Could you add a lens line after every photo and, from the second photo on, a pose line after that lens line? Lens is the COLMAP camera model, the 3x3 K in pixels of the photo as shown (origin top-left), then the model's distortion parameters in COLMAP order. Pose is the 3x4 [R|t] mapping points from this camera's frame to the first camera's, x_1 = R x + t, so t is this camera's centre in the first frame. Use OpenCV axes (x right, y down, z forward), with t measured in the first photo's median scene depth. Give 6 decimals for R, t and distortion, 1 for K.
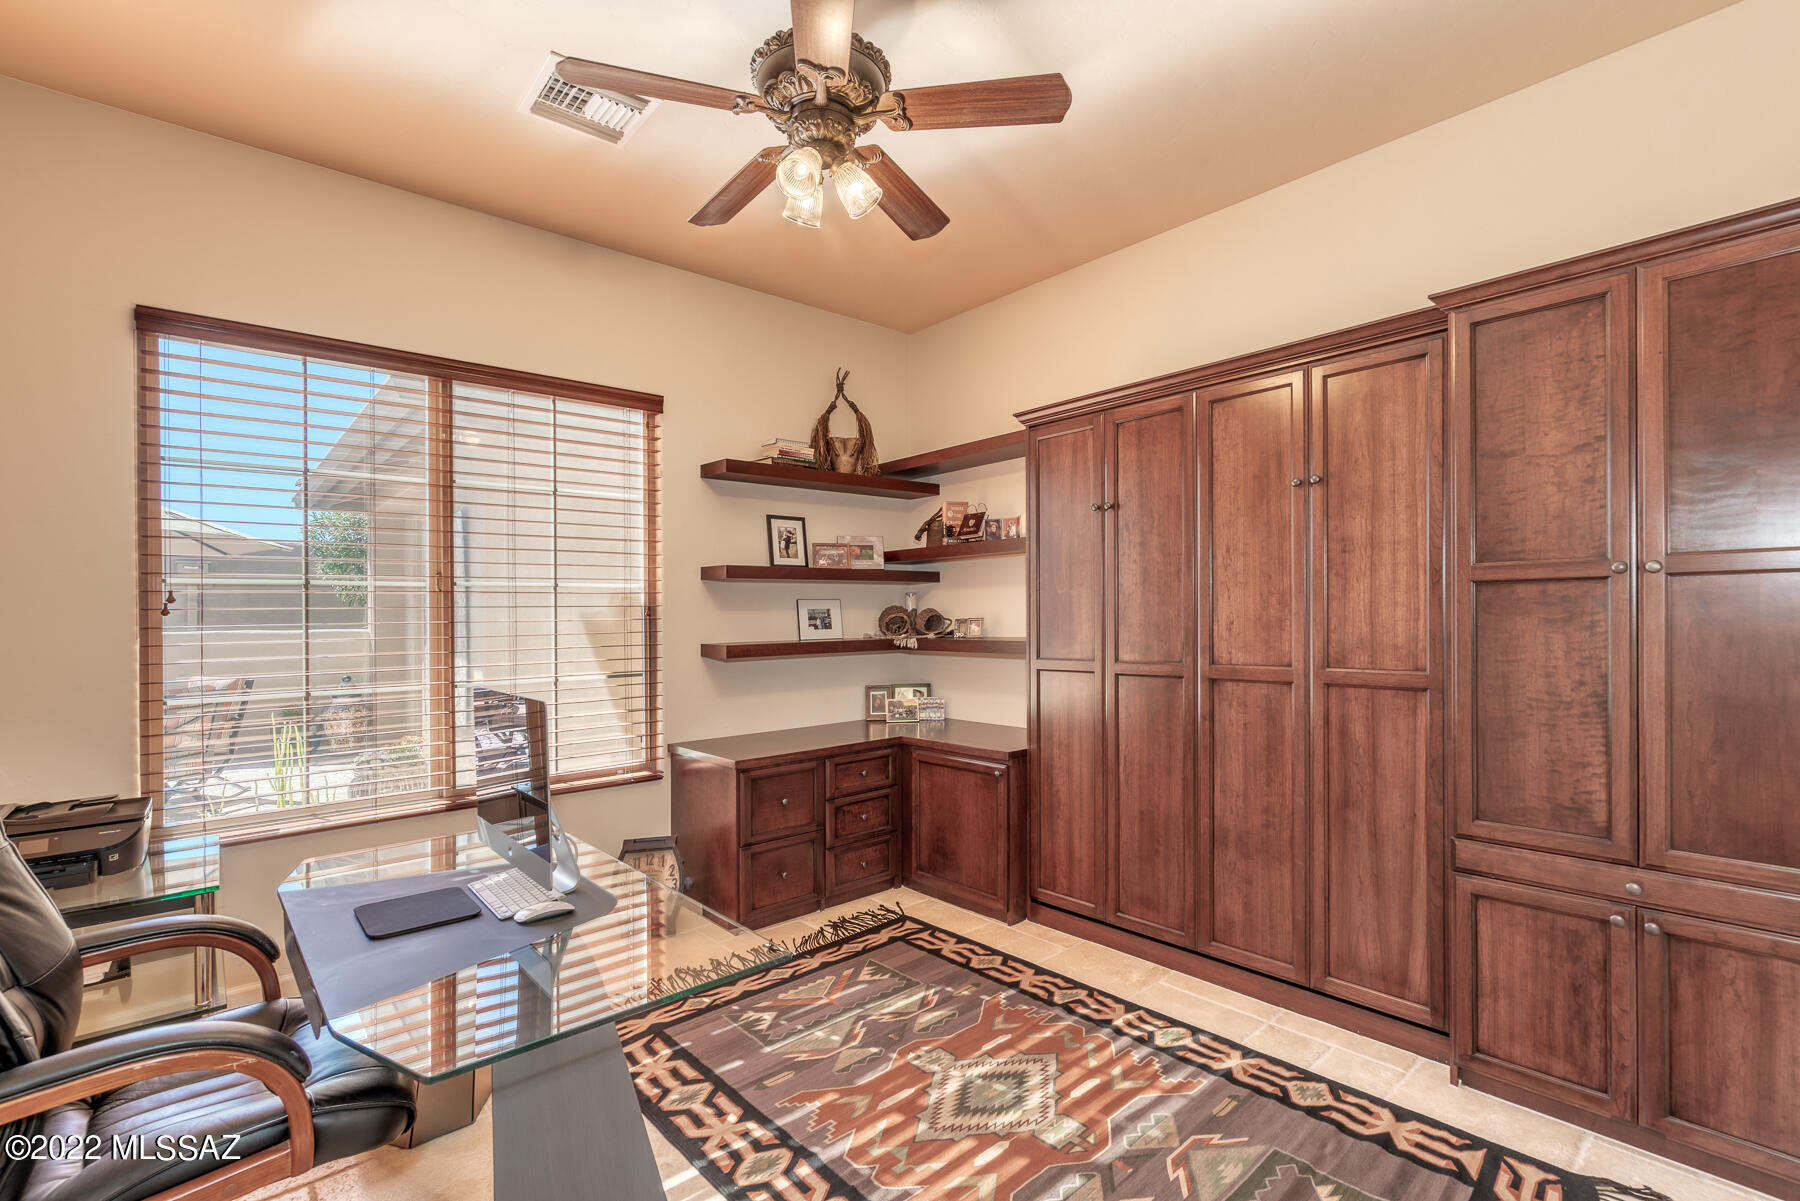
lens RADIAL K [[825.6, 0, 902.8], [0, 825.6, 608.6], [0, 0, 1]] dist [-0.003820, 0.002364]
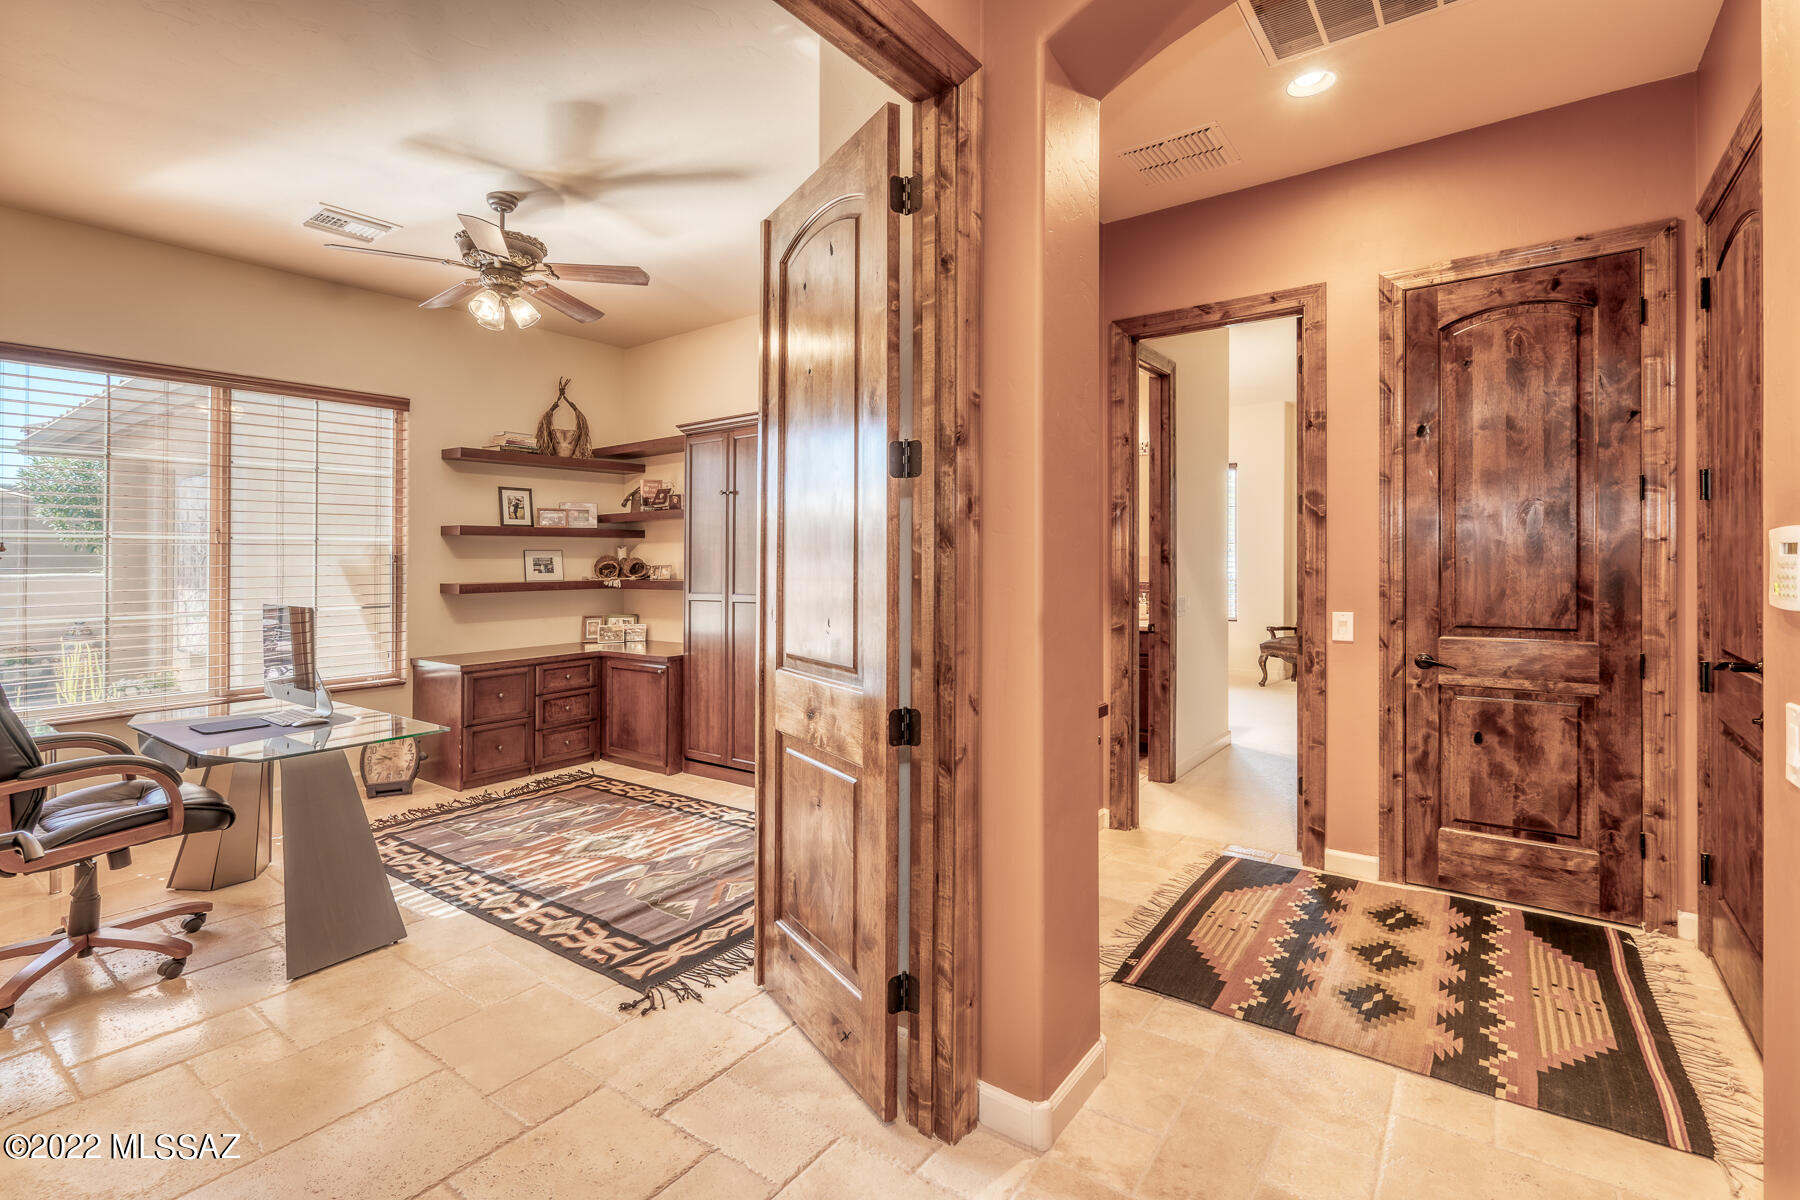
lens RADIAL K [[825.6, 0, 919.4], [0, 825.6, 550.2], [0, 0, 1]] dist [-0.003820, 0.002364]
pose [[0.971804, 0.009075, 0.235617, 0.203538], [-0.007465, 0.999942, -0.007725, -0.007072], [-0.235674, 0.005748, 0.971815, -0.503326]]
